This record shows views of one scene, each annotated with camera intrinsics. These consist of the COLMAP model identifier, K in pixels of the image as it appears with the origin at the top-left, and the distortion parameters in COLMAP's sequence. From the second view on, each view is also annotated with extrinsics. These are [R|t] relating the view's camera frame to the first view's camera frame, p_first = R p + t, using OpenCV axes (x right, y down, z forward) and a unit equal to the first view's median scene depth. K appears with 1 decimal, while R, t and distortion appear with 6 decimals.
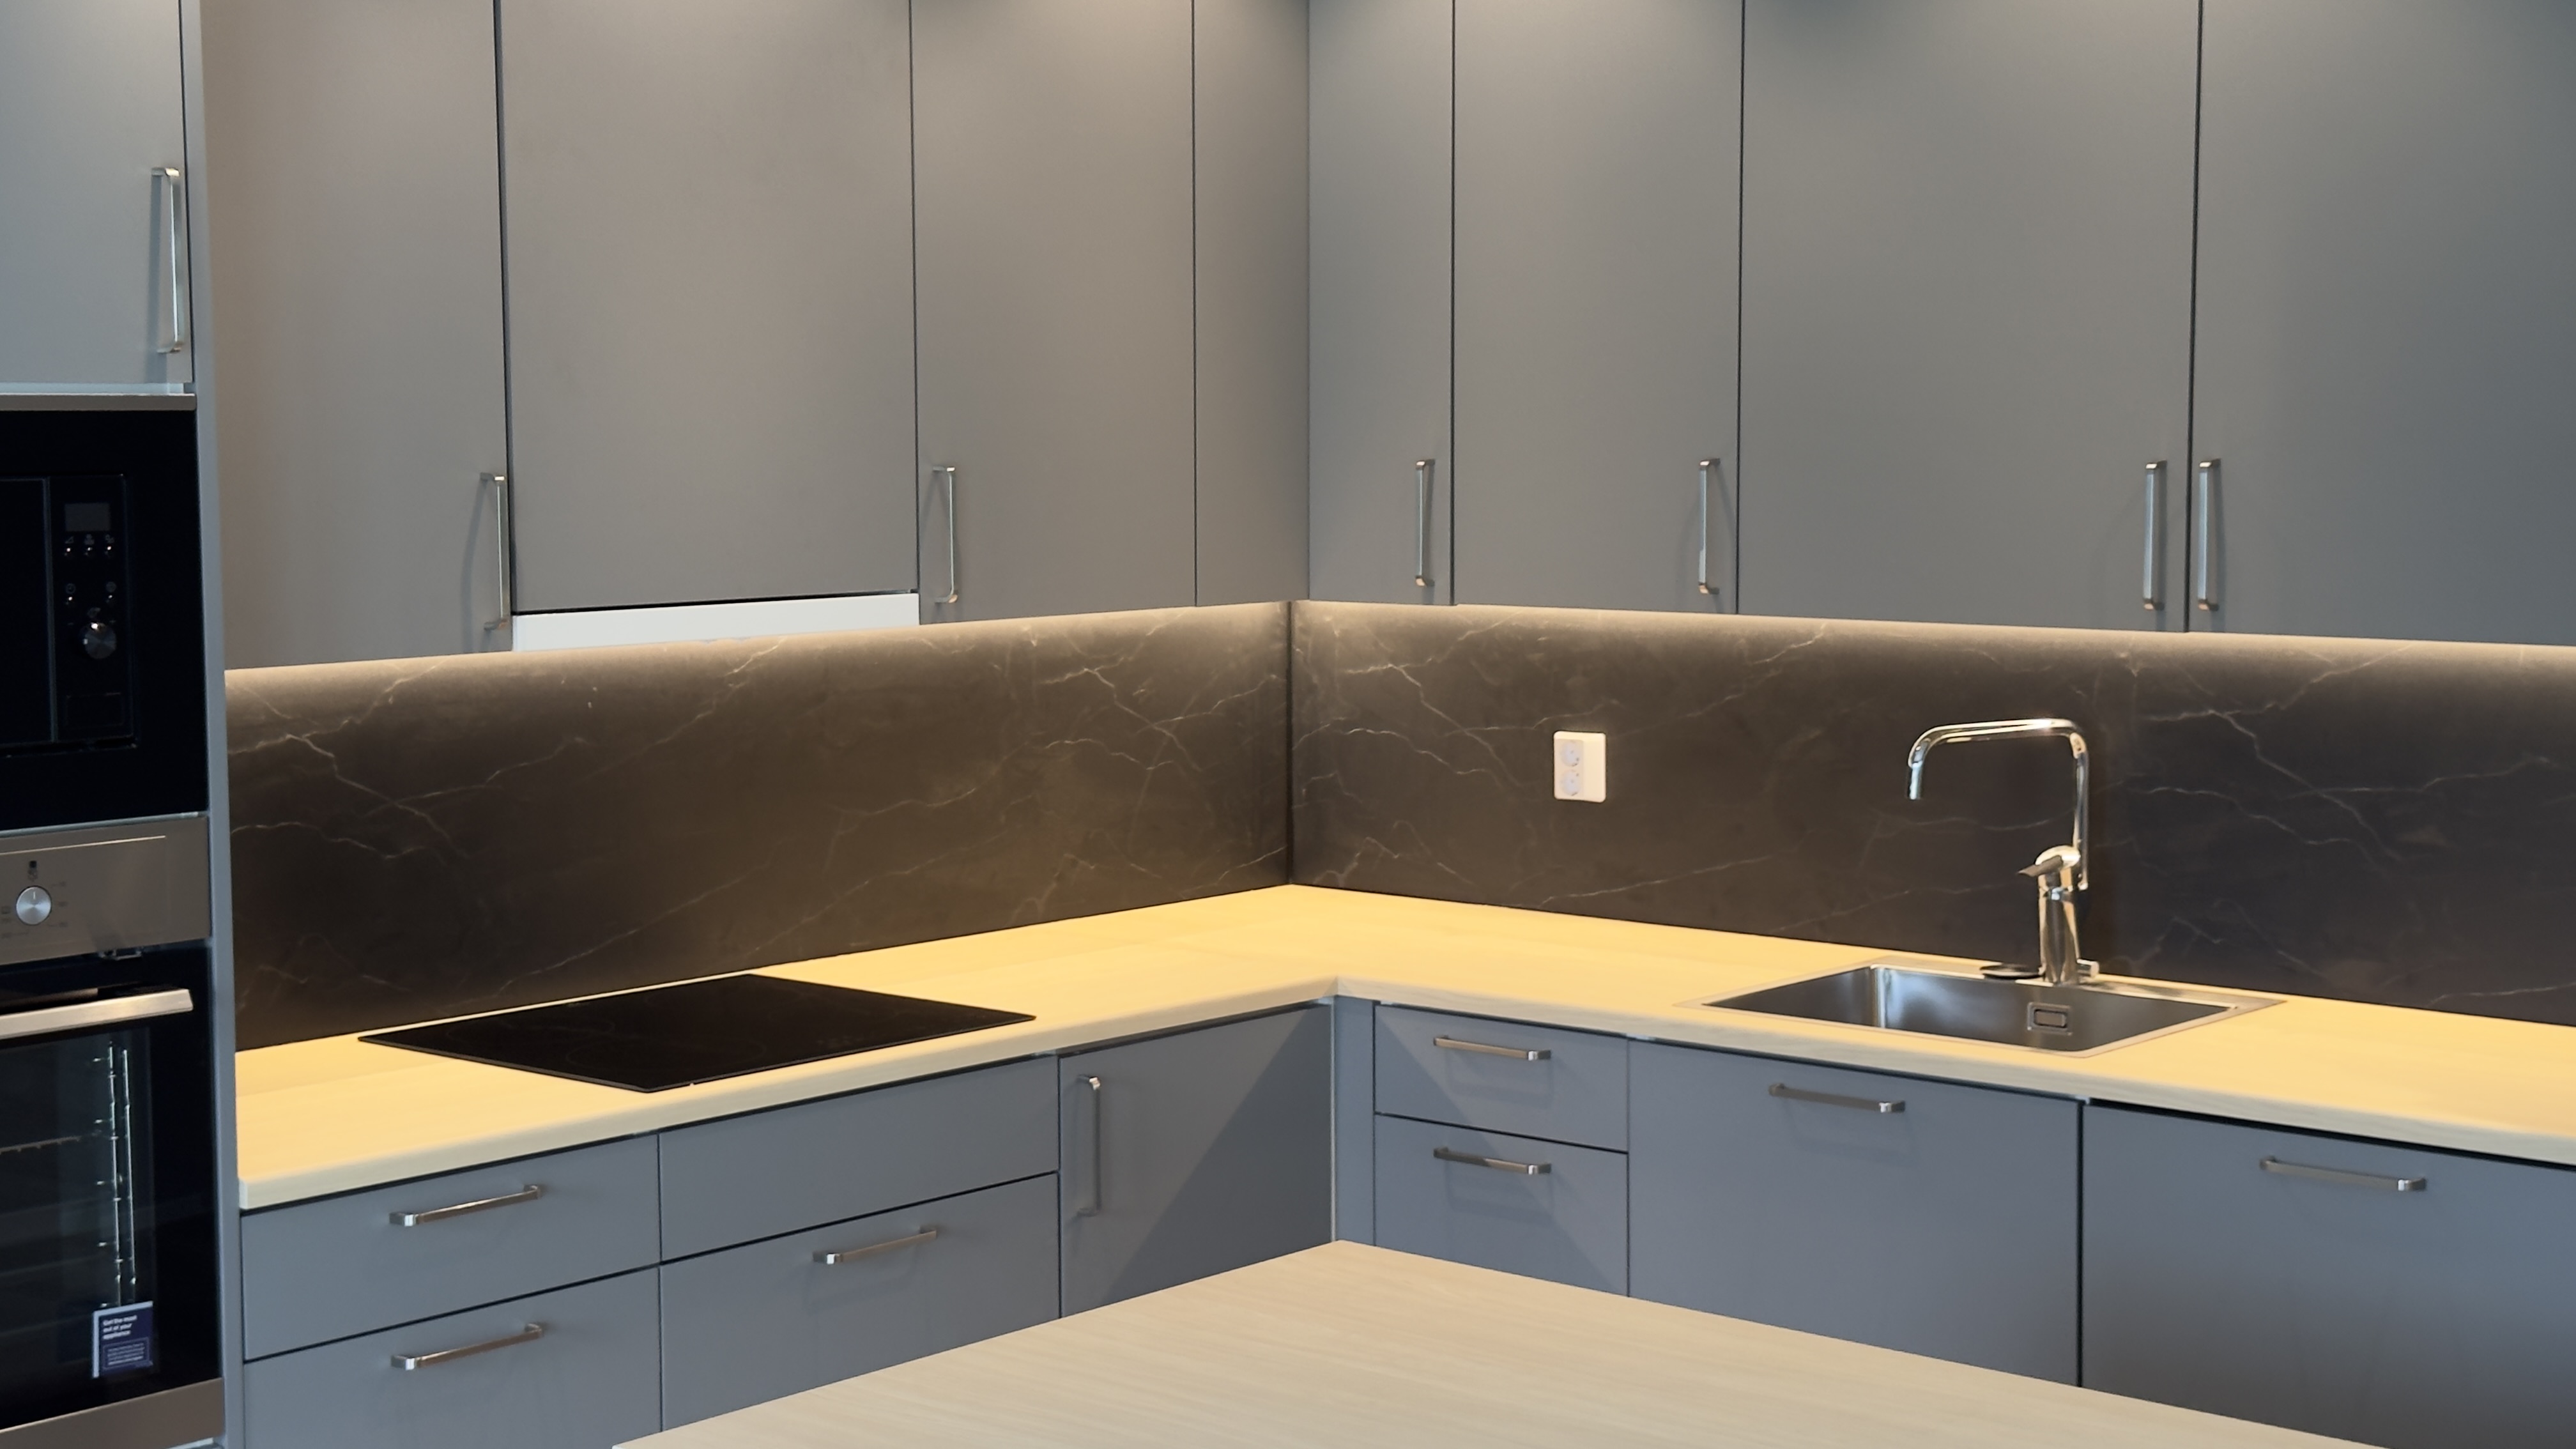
lens RADIAL K [[3543.2, 0, 1288.0], [0, 3543.2, 724.5], [0, 0, 1]] dist [0.117214, -0.035613]
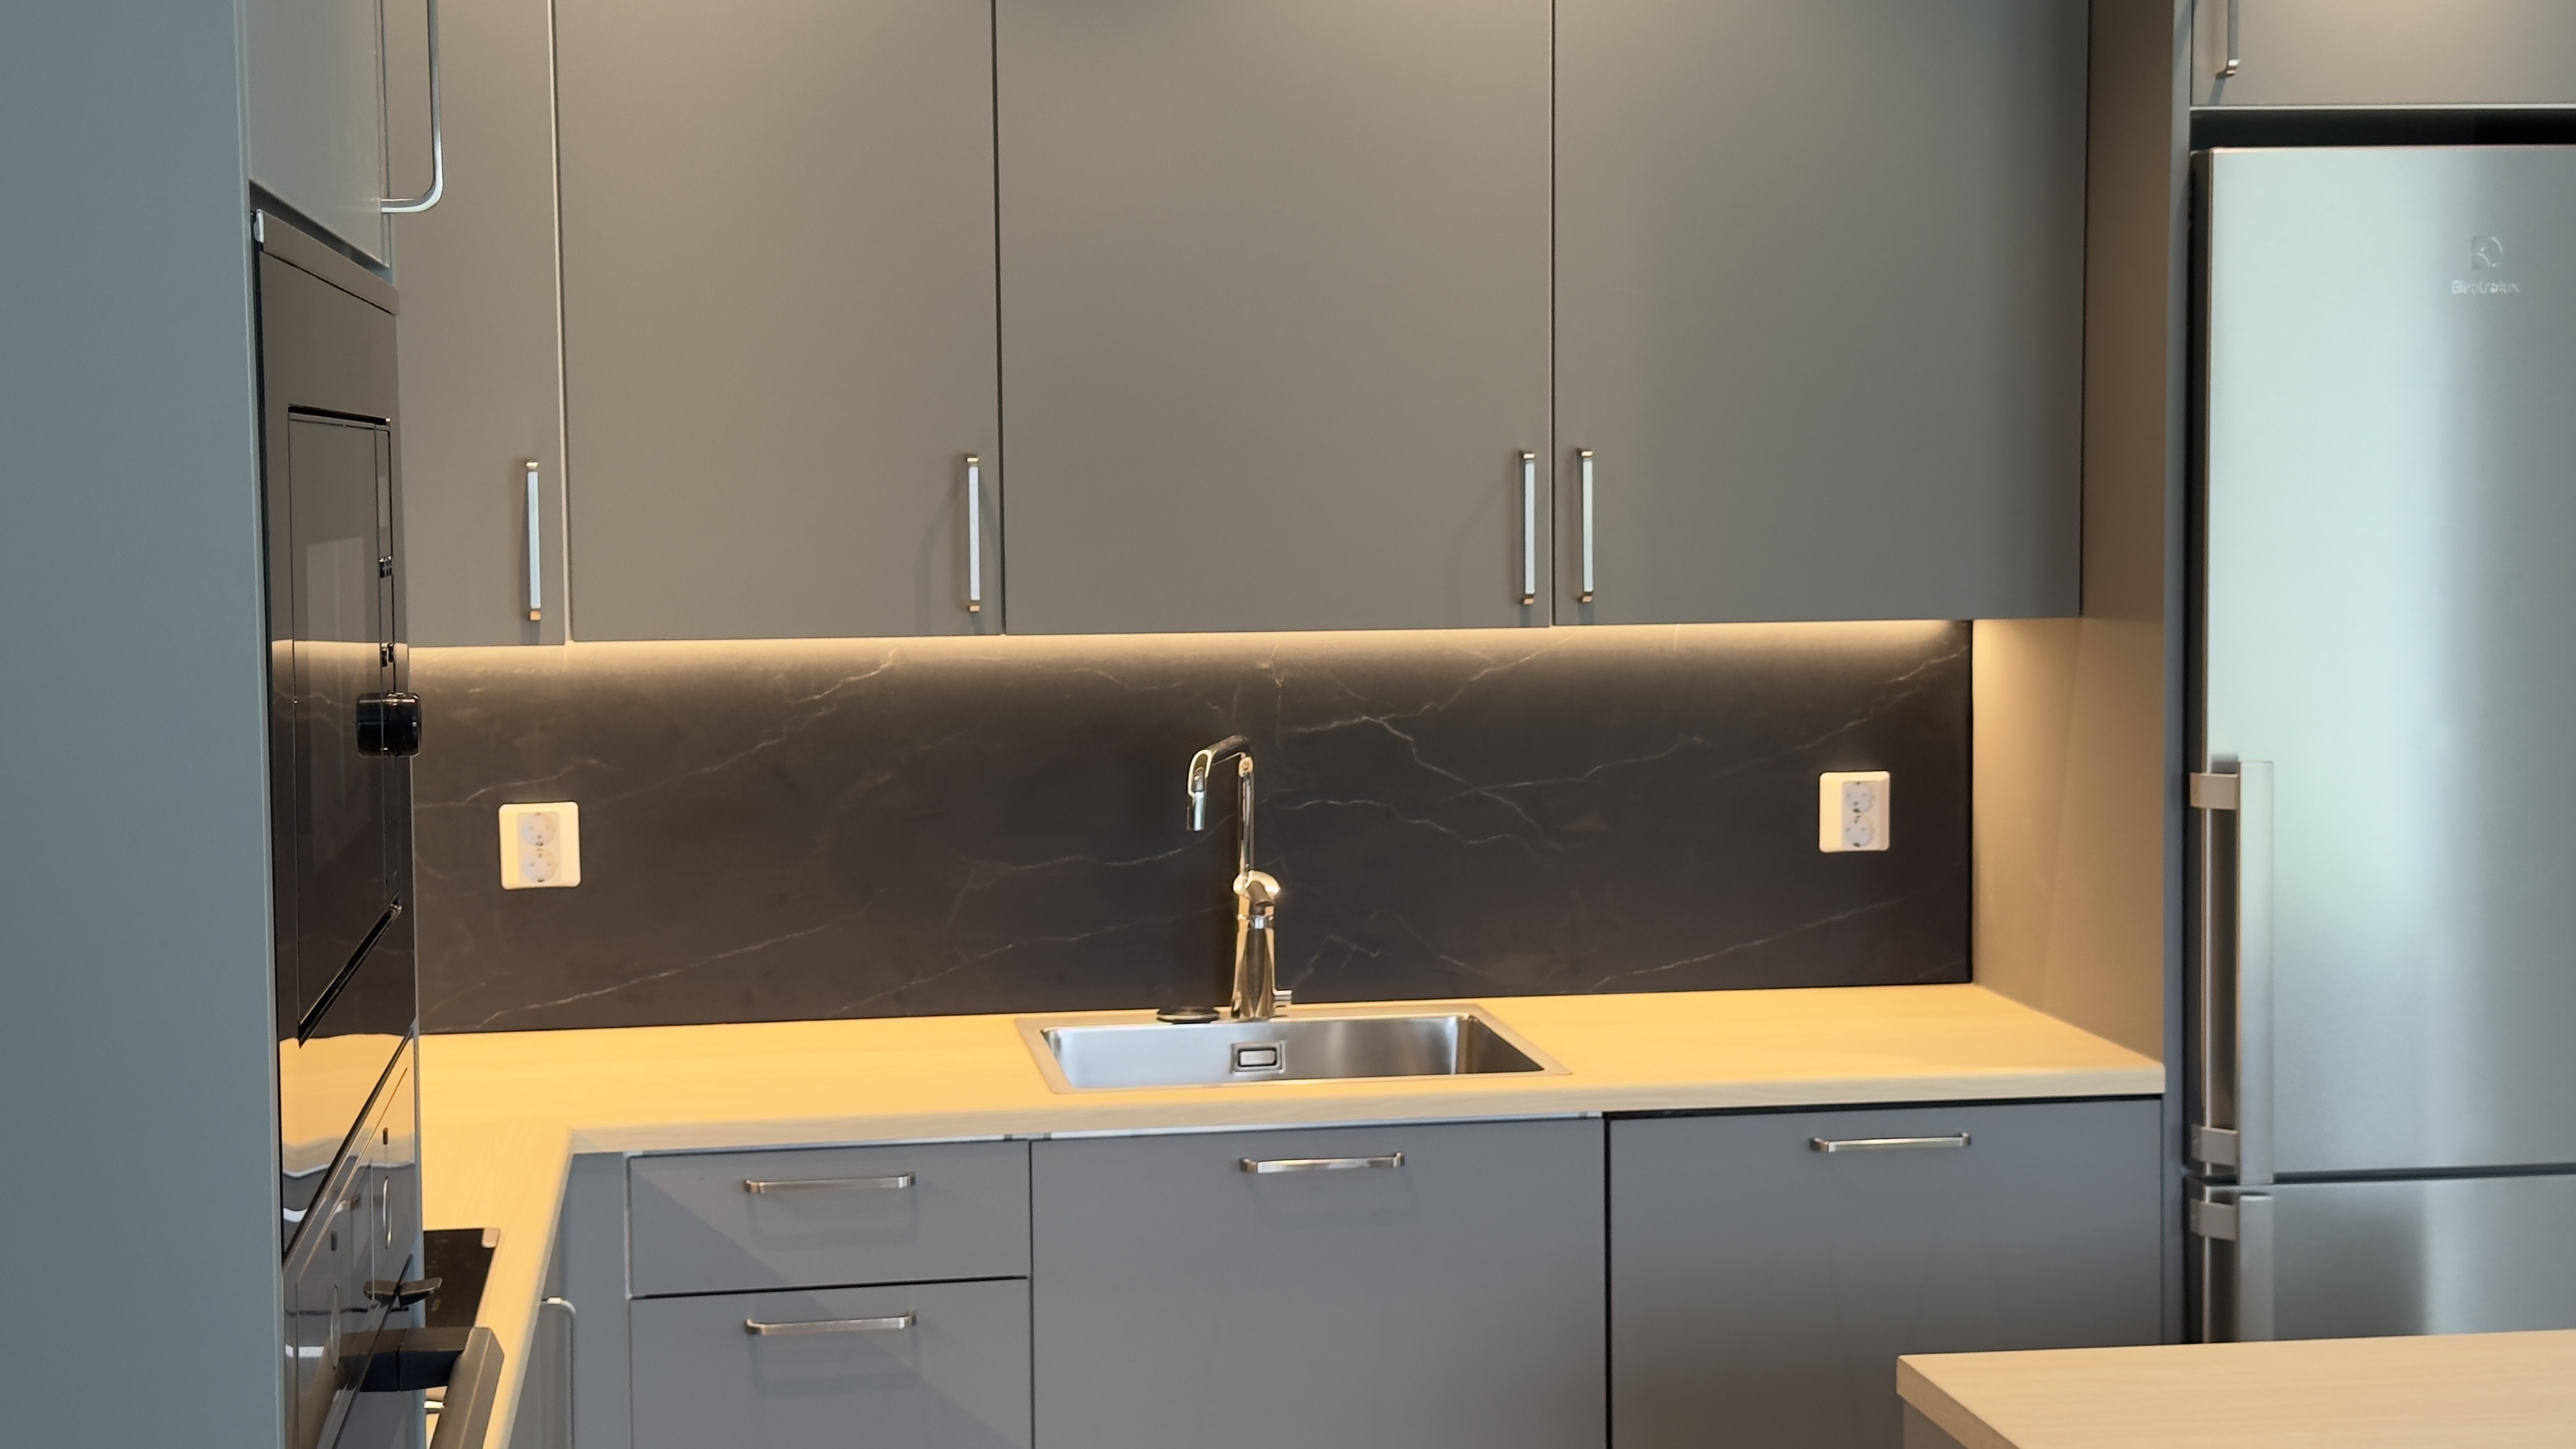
lens RADIAL K [[3543.2, 0, 1288.0], [0, 3543.2, 724.5], [0, 0, 1]] dist [0.117214, -0.035613]
pose [[0.639156, -0.054509, 0.767143, -0.486659], [0.072890, 0.997288, 0.010132, -0.012936], [-0.765615, 0.049441, 0.641396, 0.396047]]
